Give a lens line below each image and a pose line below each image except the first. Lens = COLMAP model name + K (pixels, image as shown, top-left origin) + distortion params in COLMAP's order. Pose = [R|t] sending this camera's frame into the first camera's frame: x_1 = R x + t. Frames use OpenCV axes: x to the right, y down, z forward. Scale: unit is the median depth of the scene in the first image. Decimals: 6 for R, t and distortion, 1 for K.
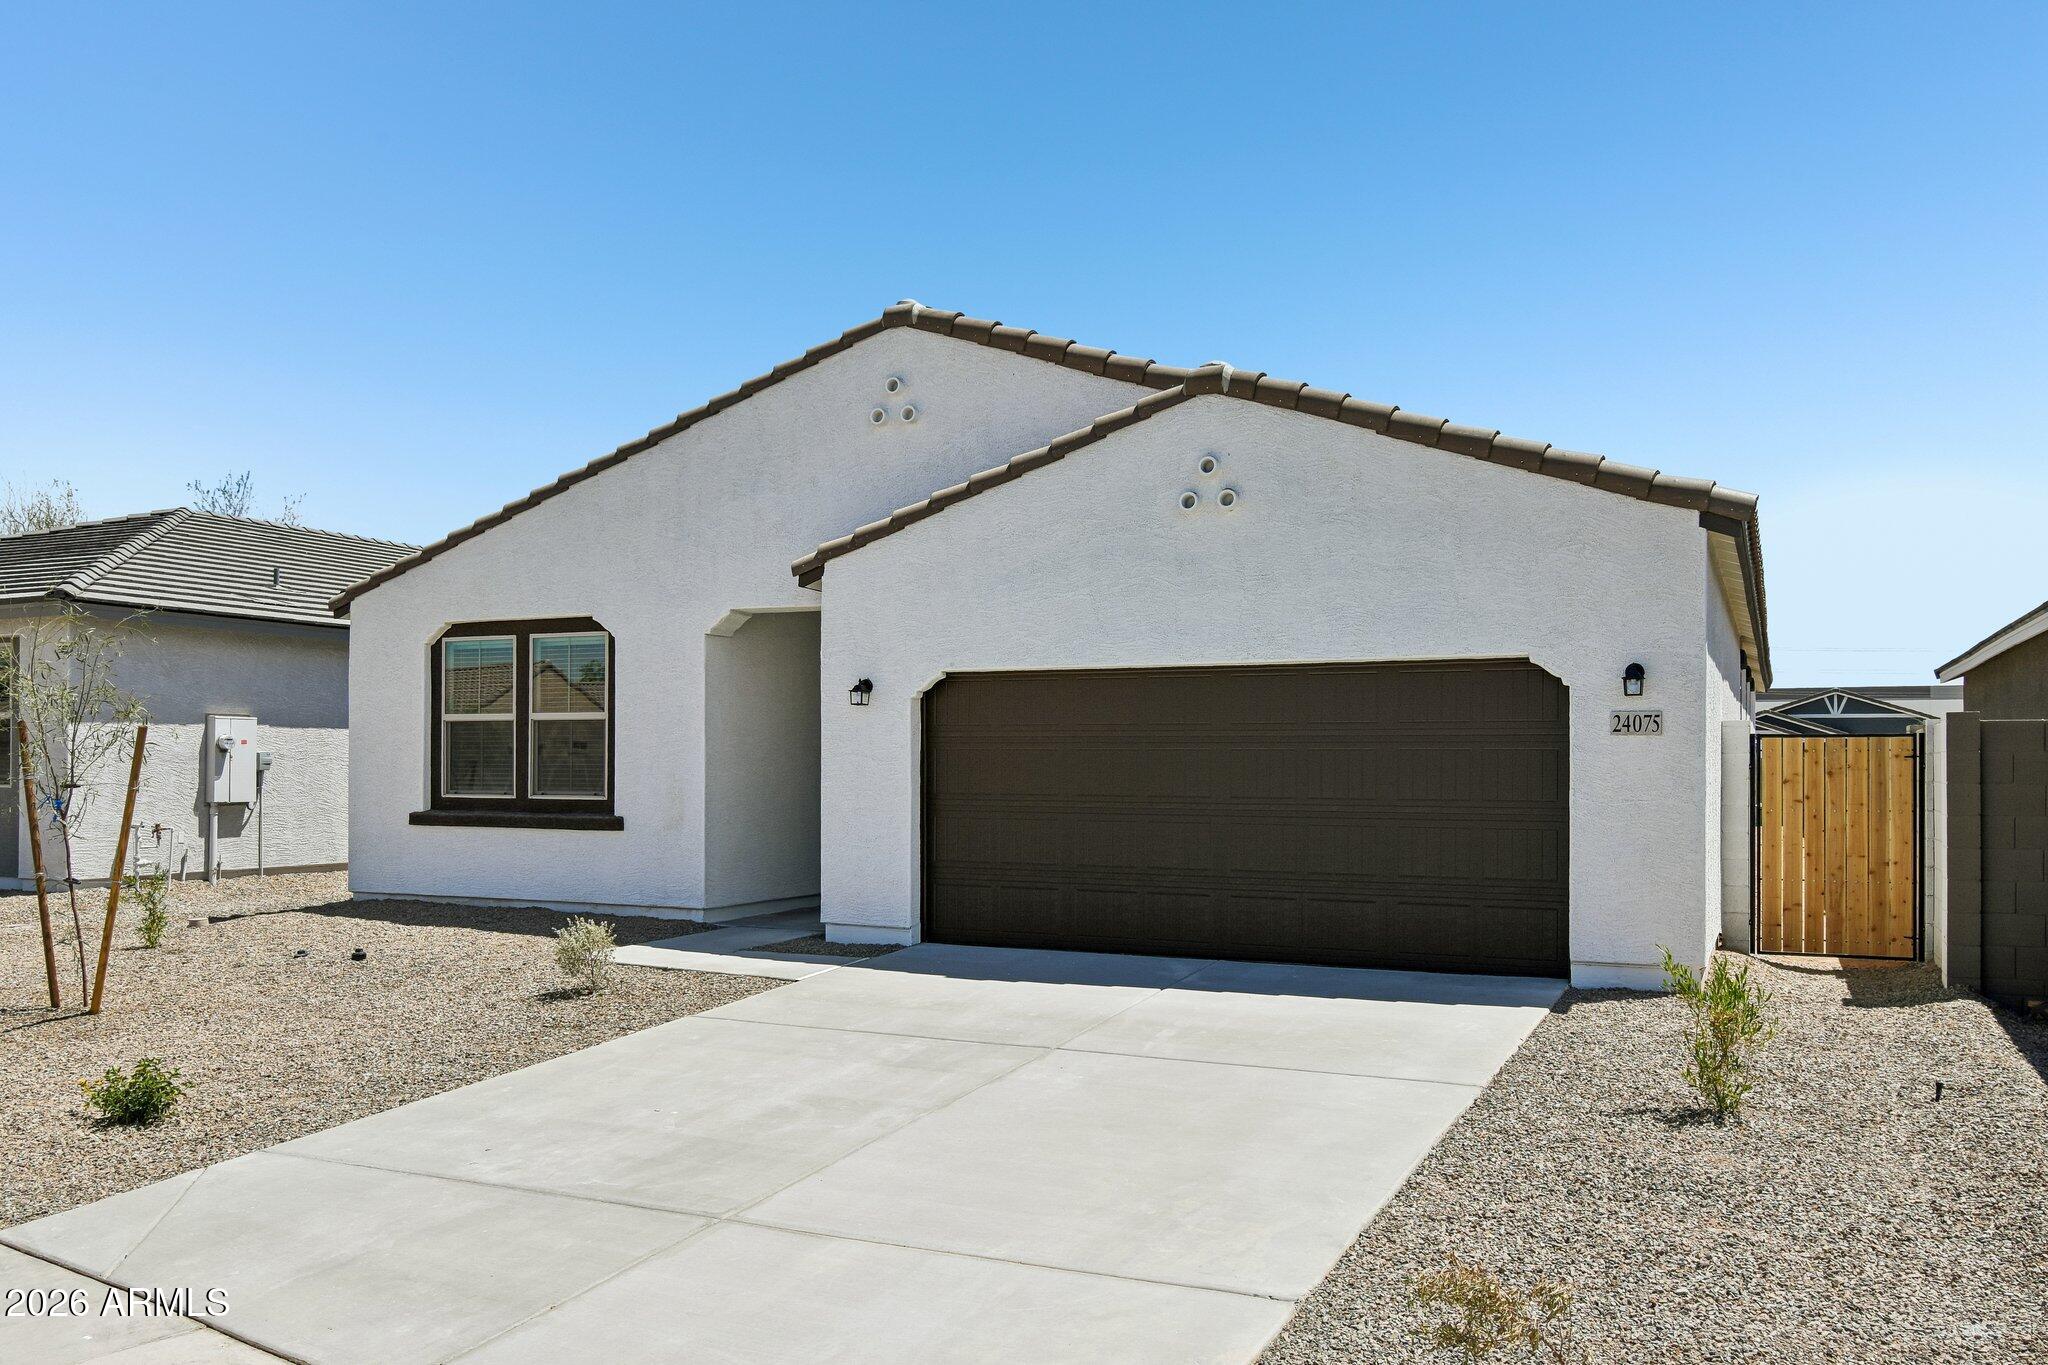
lens RADIAL K [[1619.4, 0, 1020.6], [0, 1619.4, 755.8], [0, 0, 1]] dist [-0.012638, -0.007421]
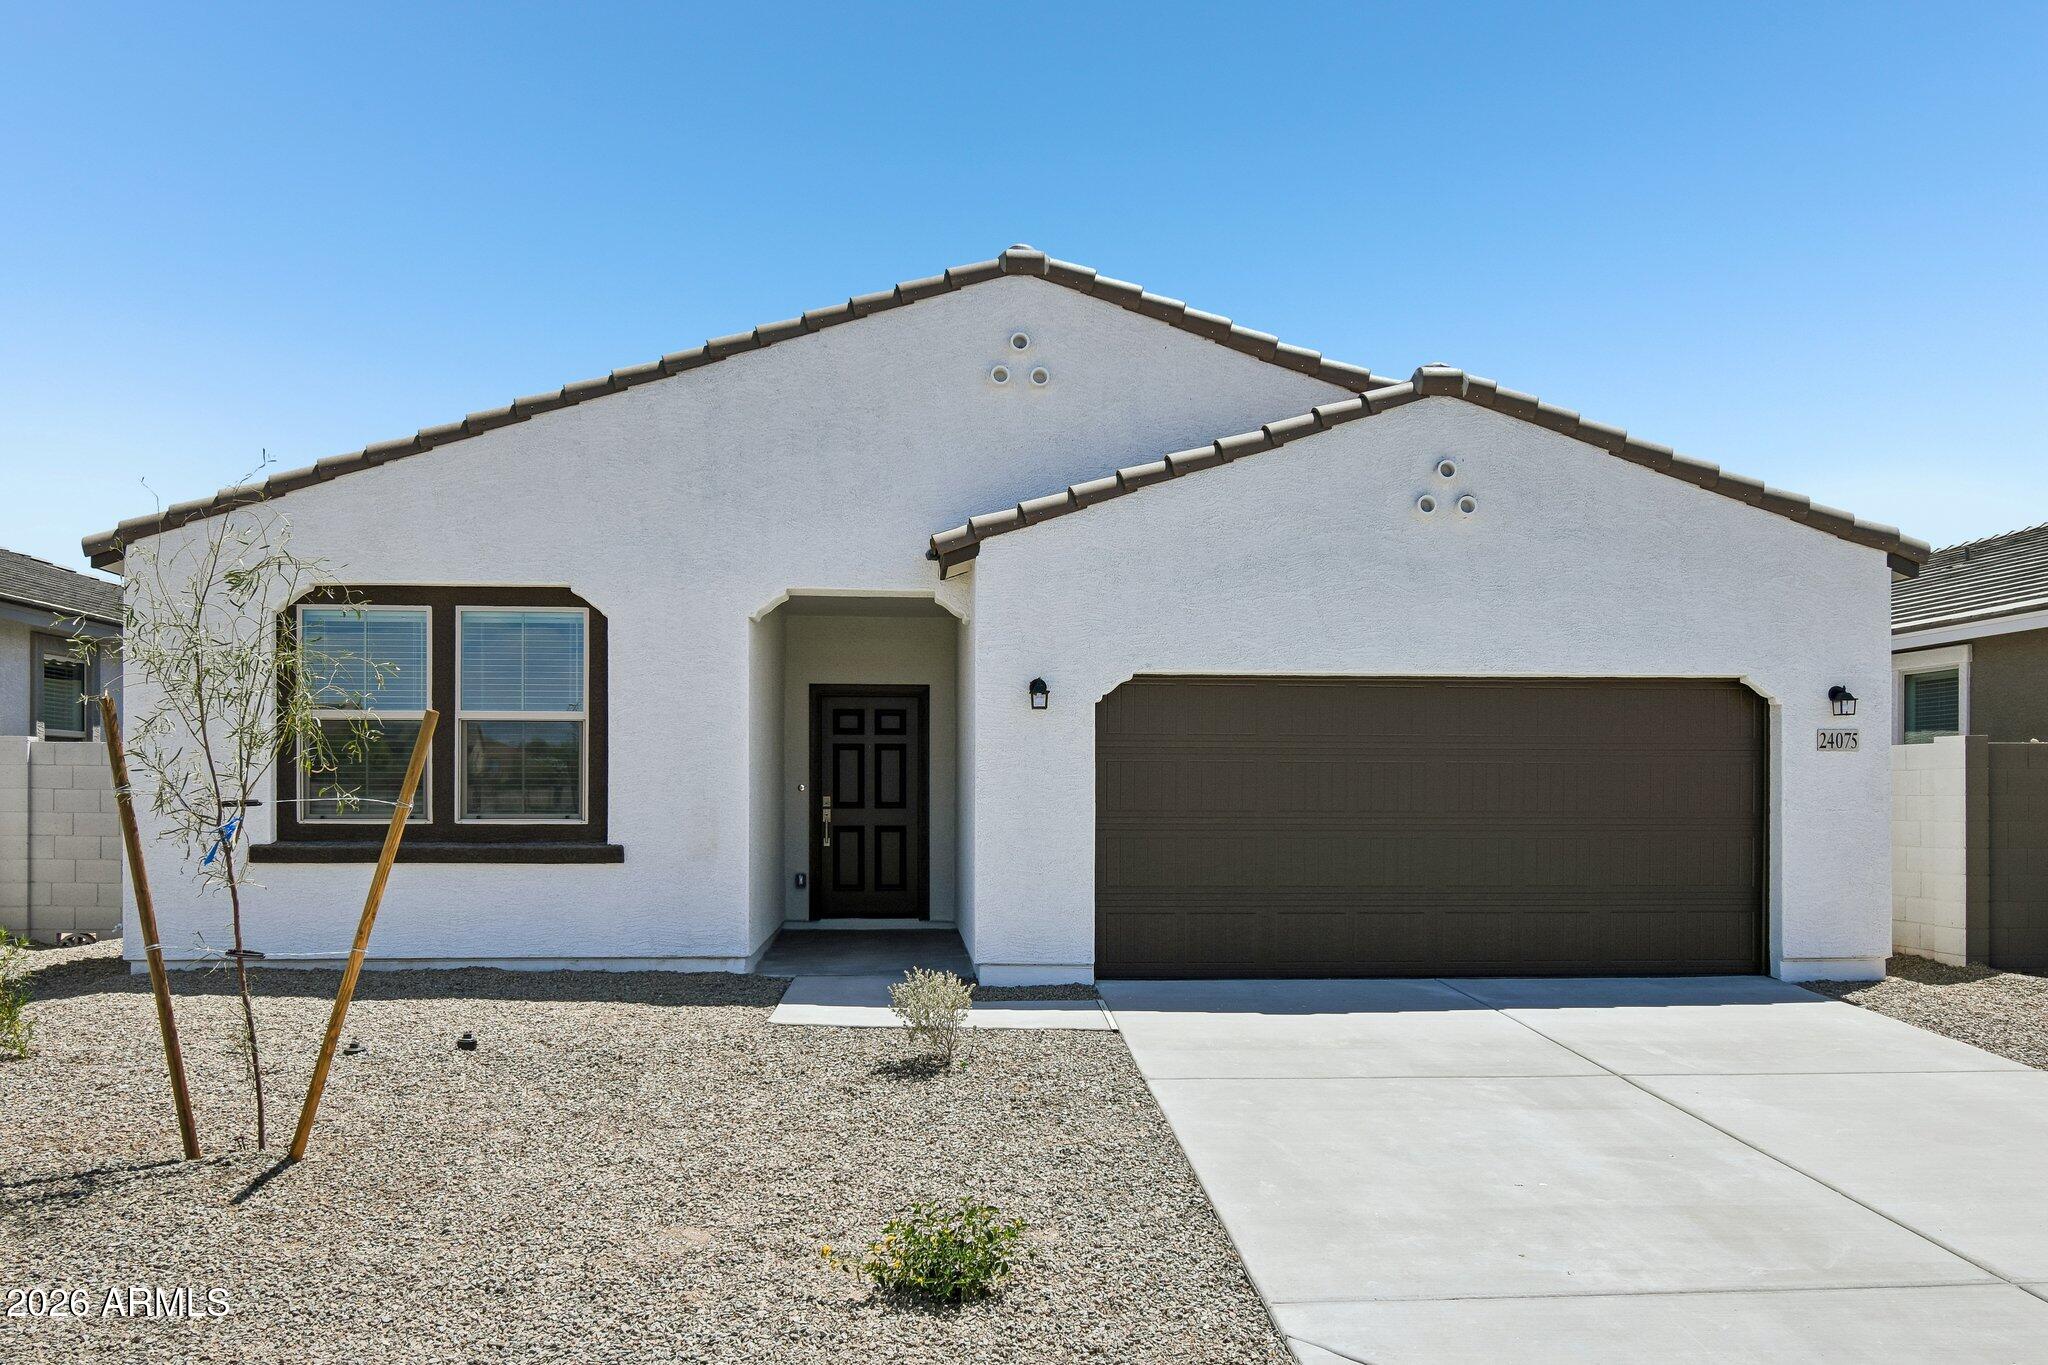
lens RADIAL K [[1648.0, 0, 1028.2], [0, 1648.0, 782.7], [0, 0, 1]] dist [-0.002749, -0.004908]
pose [[0.870208, 0.000755, 0.492685, -0.525768], [-0.001782, 0.999997, 0.001616, 0.006454], [-0.492682, -0.002284, 0.870206, 0.234279]]
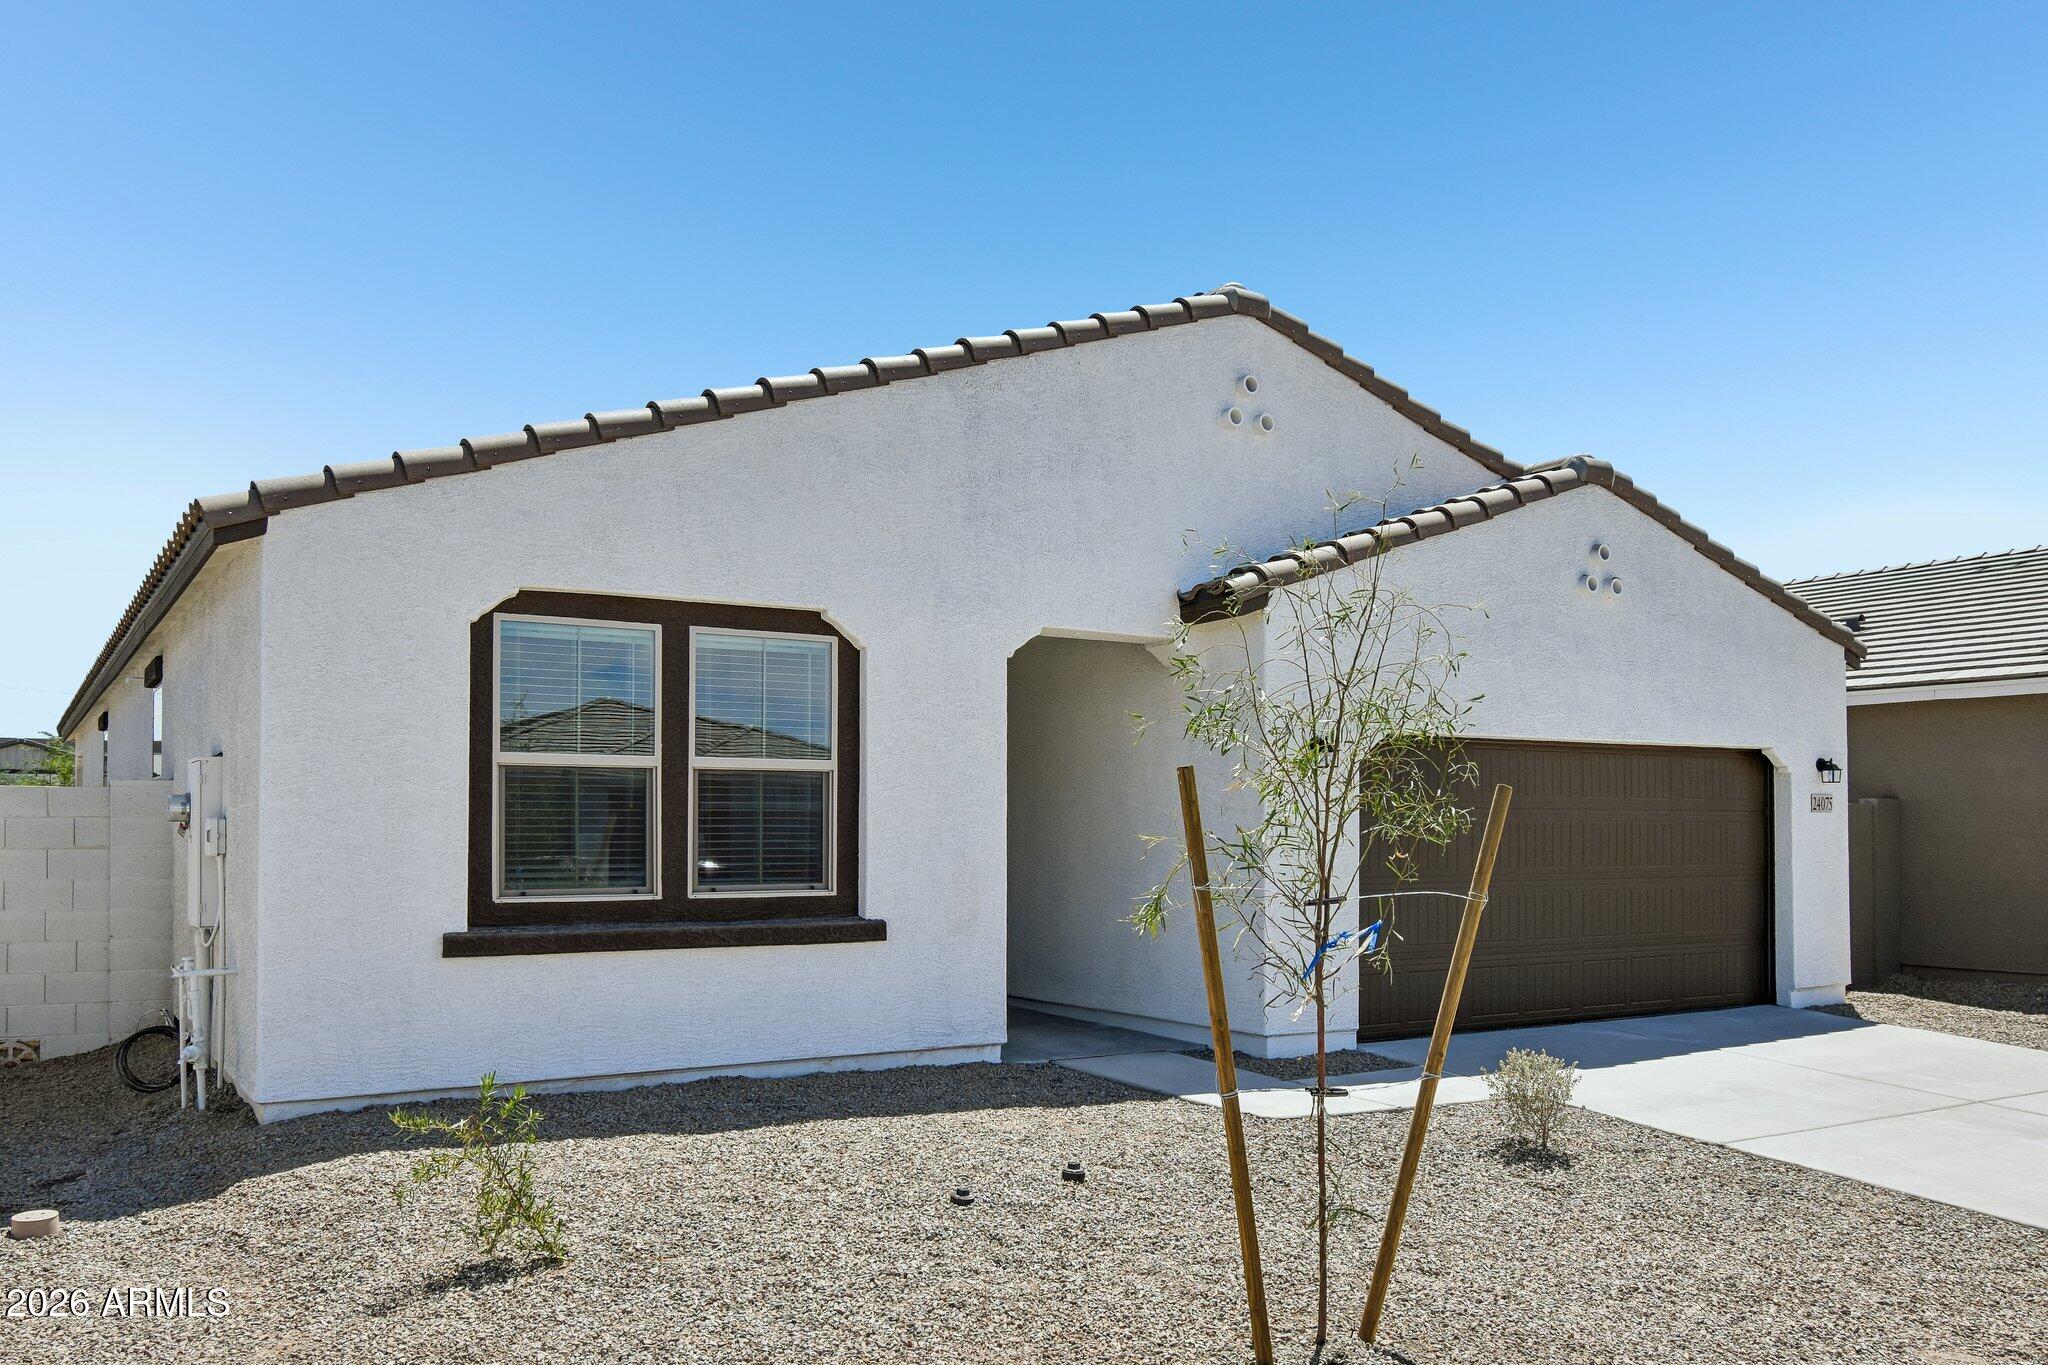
lens RADIAL K [[1648.0, 0, 1028.2], [0, 1648.0, 782.7], [0, 0, 1]] dist [-0.002749, -0.004908]
pose [[0.537918, 0.017670, 0.842812, -0.880647], [-0.005424, 0.999832, -0.017501, -0.007843], [-0.842980, 0.004843, 0.537924, 0.657969]]
